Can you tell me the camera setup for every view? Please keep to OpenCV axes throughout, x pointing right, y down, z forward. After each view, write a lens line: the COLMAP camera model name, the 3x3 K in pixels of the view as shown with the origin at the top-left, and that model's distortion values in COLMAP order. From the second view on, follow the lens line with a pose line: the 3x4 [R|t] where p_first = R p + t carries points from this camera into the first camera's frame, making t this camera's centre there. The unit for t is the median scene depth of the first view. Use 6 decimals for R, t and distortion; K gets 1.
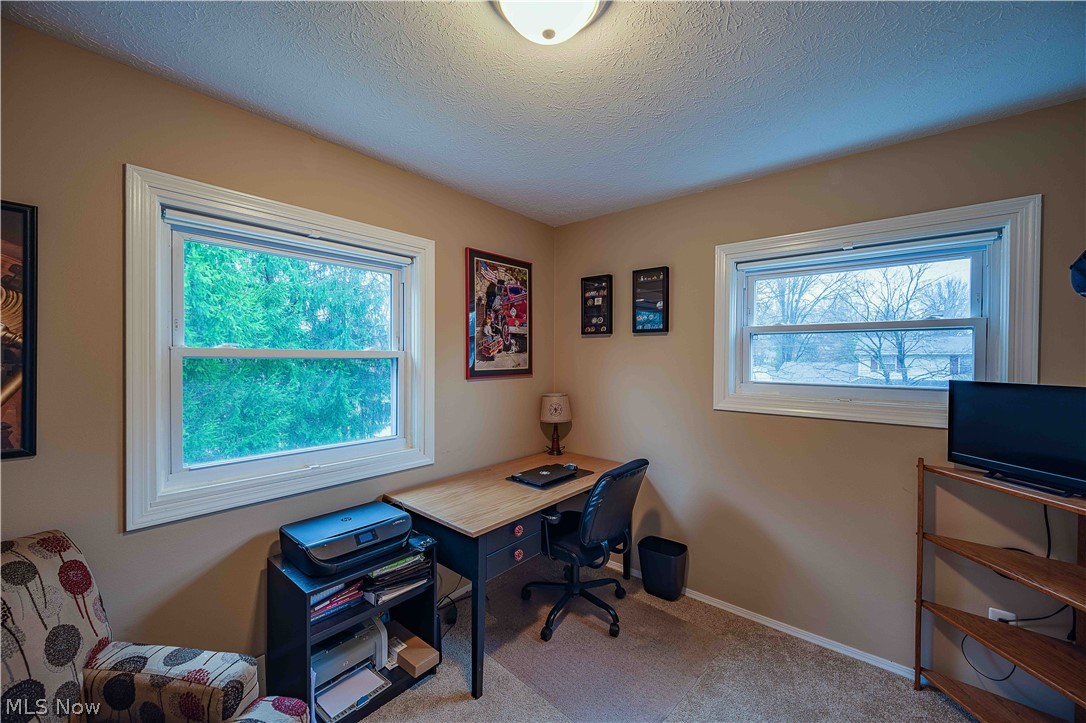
lens RADIAL K [[427.5, 0, 544.9], [0, 427.5, 361.0], [0, 0, 1]] dist [0.000057, 0.000152]
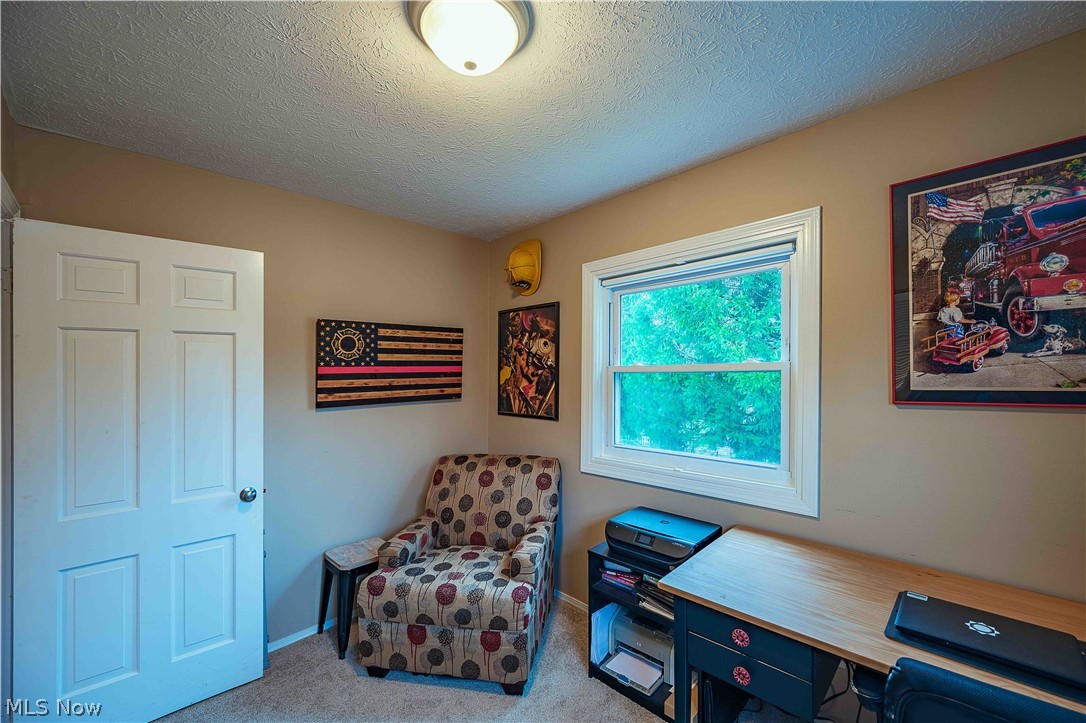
lens RADIAL K [[439.5, 0, 563.5], [0, 439.5, 366.9], [0, 0, 1]] dist [-0.001116, -0.000132]
pose [[-0.071739, -0.018113, -0.997259, 0.457130], [0.005946, 0.999810, -0.018588, -0.000846], [0.997406, -0.007264, -0.071618, 0.570857]]
